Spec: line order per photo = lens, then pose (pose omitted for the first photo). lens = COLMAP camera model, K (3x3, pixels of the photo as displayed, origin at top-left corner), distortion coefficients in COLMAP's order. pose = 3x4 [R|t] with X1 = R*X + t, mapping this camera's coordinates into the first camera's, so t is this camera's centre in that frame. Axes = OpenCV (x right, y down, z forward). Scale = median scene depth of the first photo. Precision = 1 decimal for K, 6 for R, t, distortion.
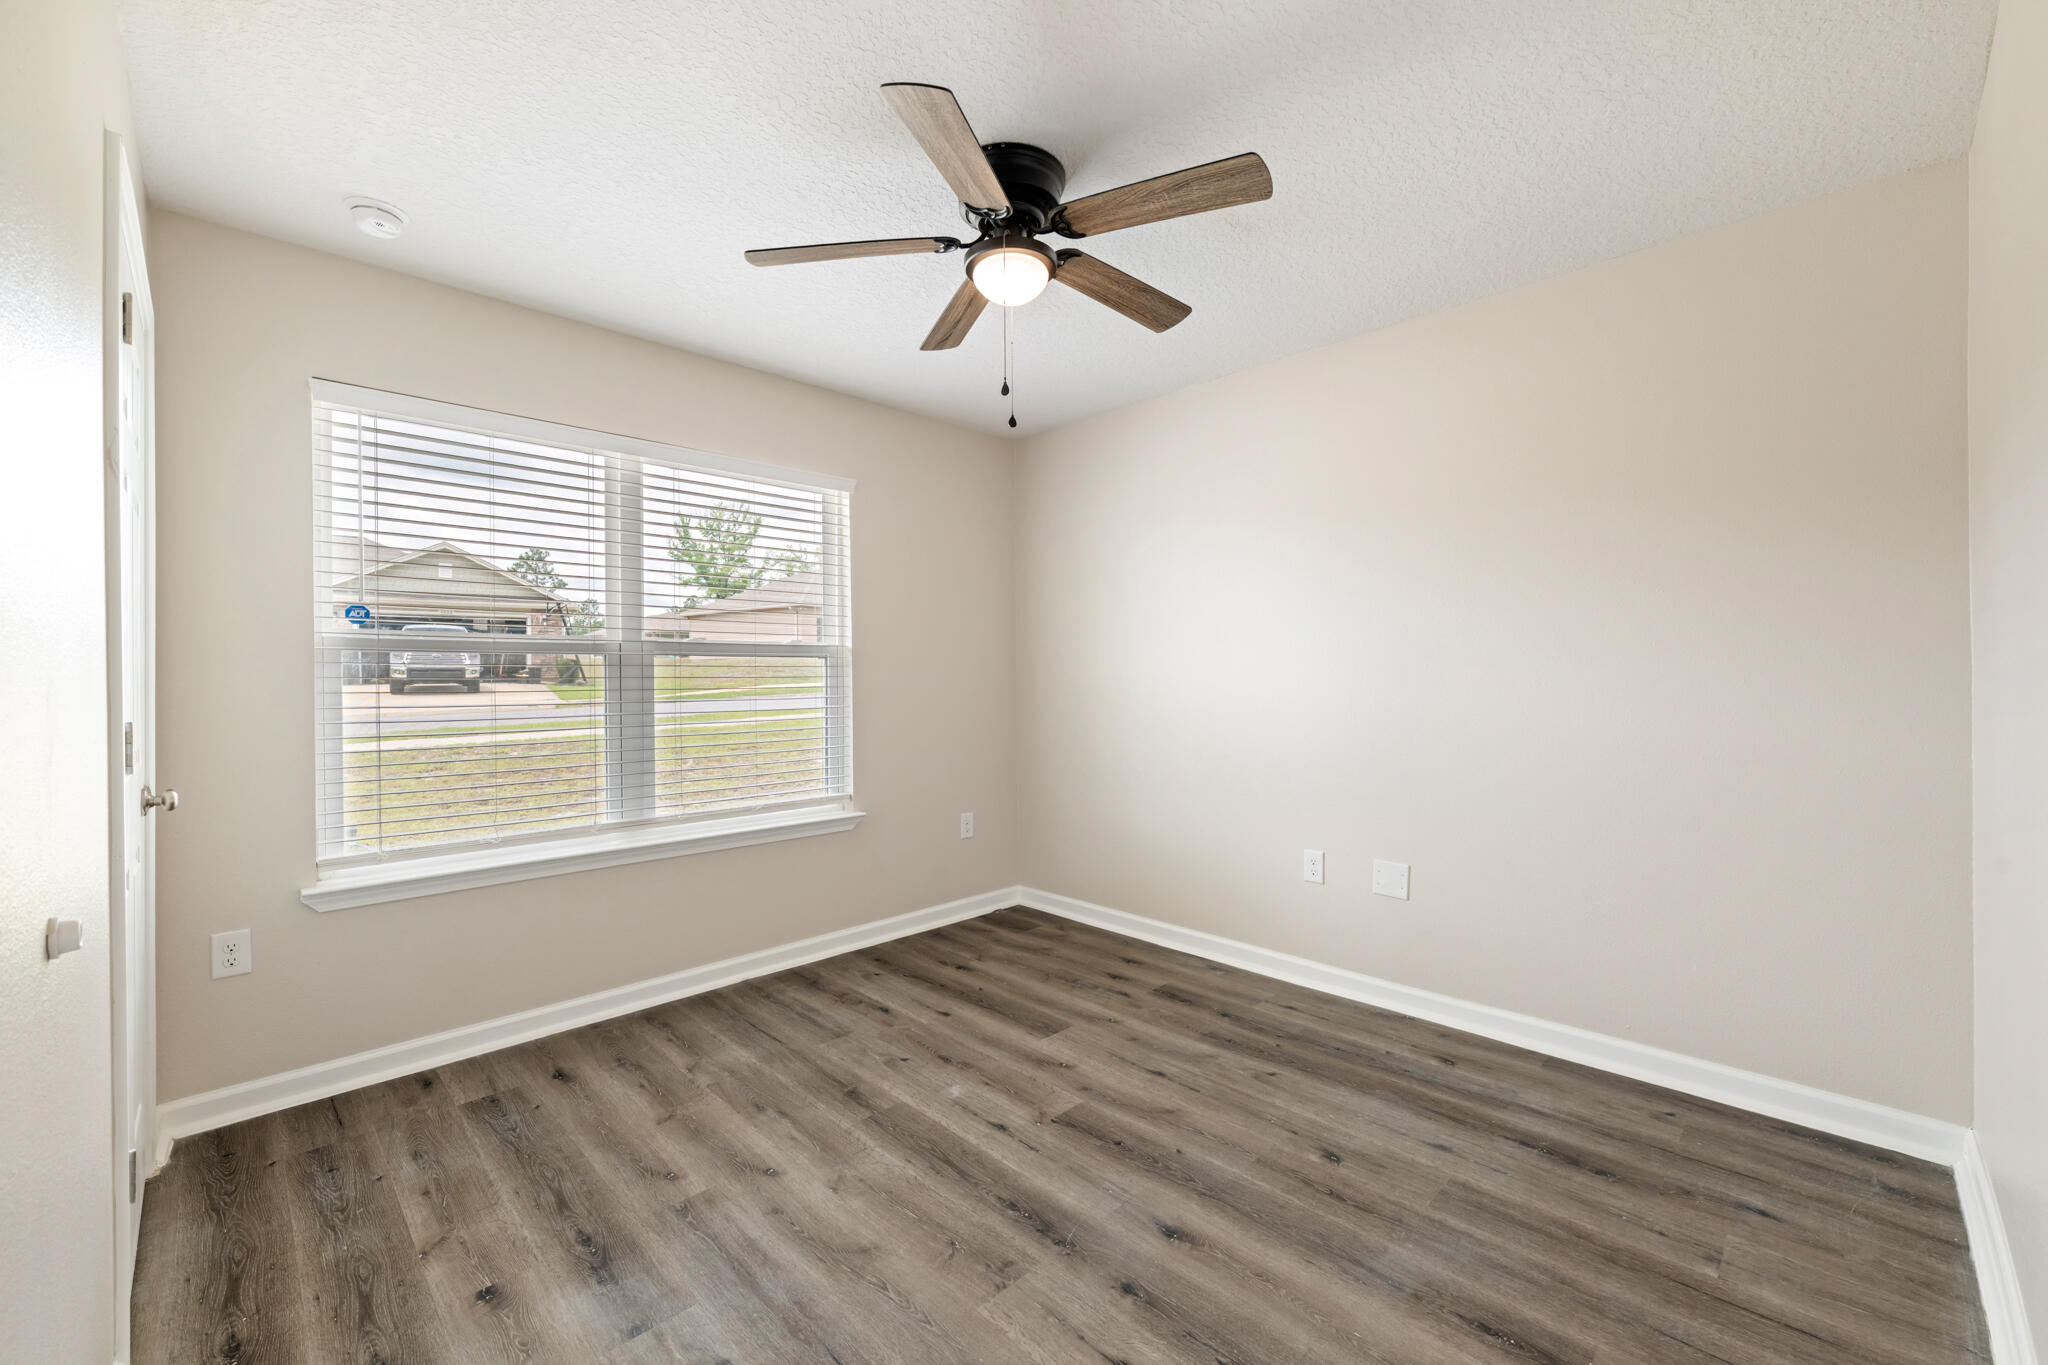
lens RADIAL K [[808.5, 0, 1030.5], [0, 808.5, 678.8], [0, 0, 1]] dist [-0.000017, 0.000152]
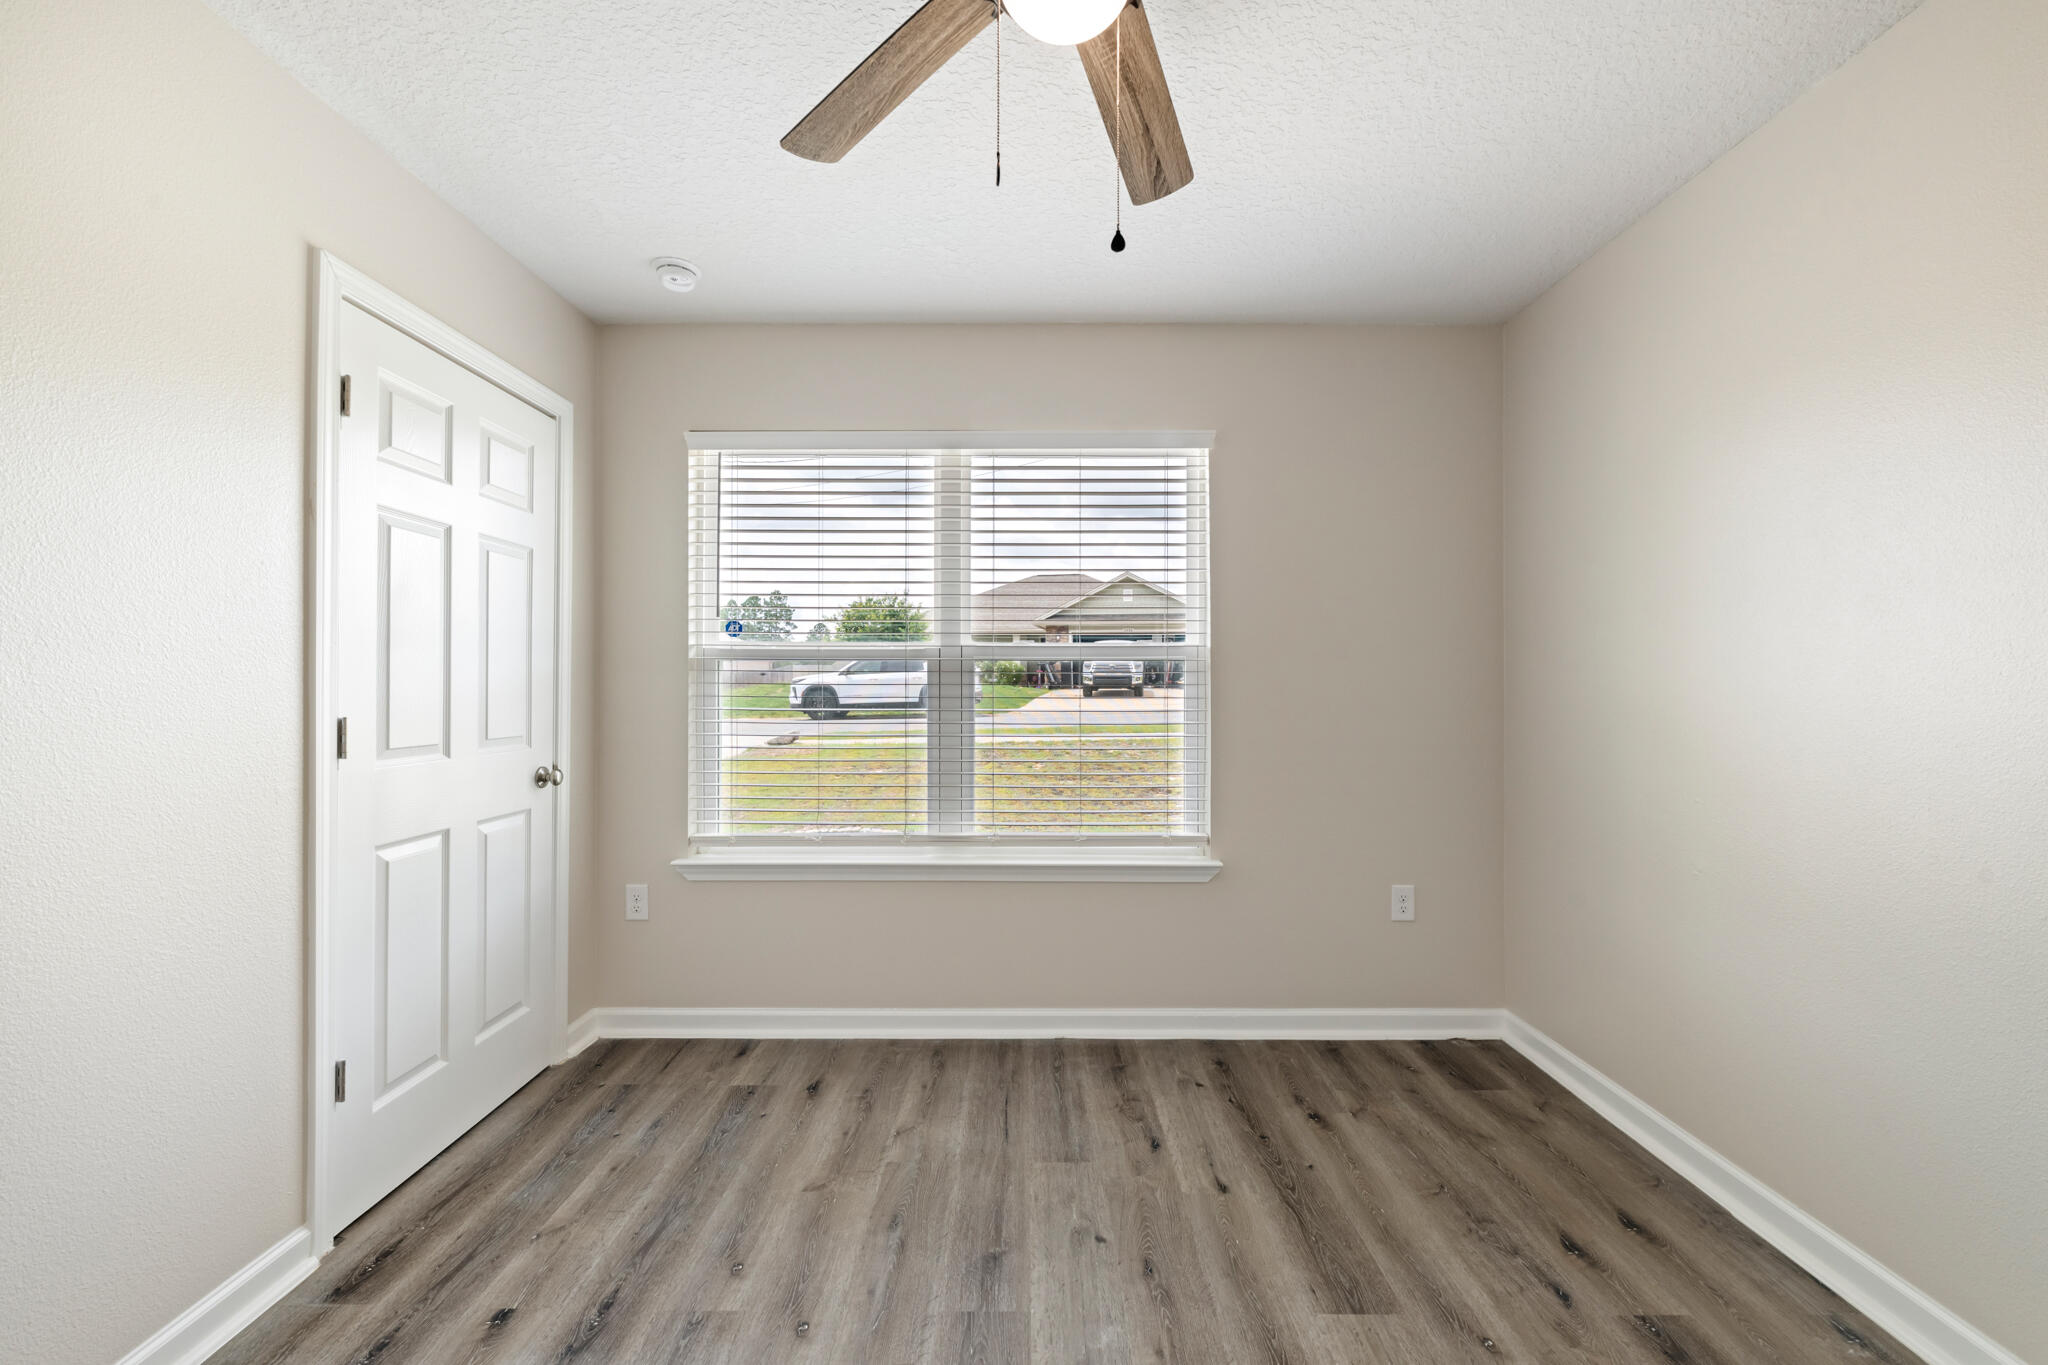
lens RADIAL K [[808.5, 0, 1030.5], [0, 808.5, 678.8], [0, 0, 1]] dist [-0.000017, 0.000152]
pose [[0.713234, 0.000998, -0.700926, 0.235621], [-0.007600, 0.999951, -0.006309, -0.002443], [0.700885, 0.009827, 0.713206, 0.380748]]
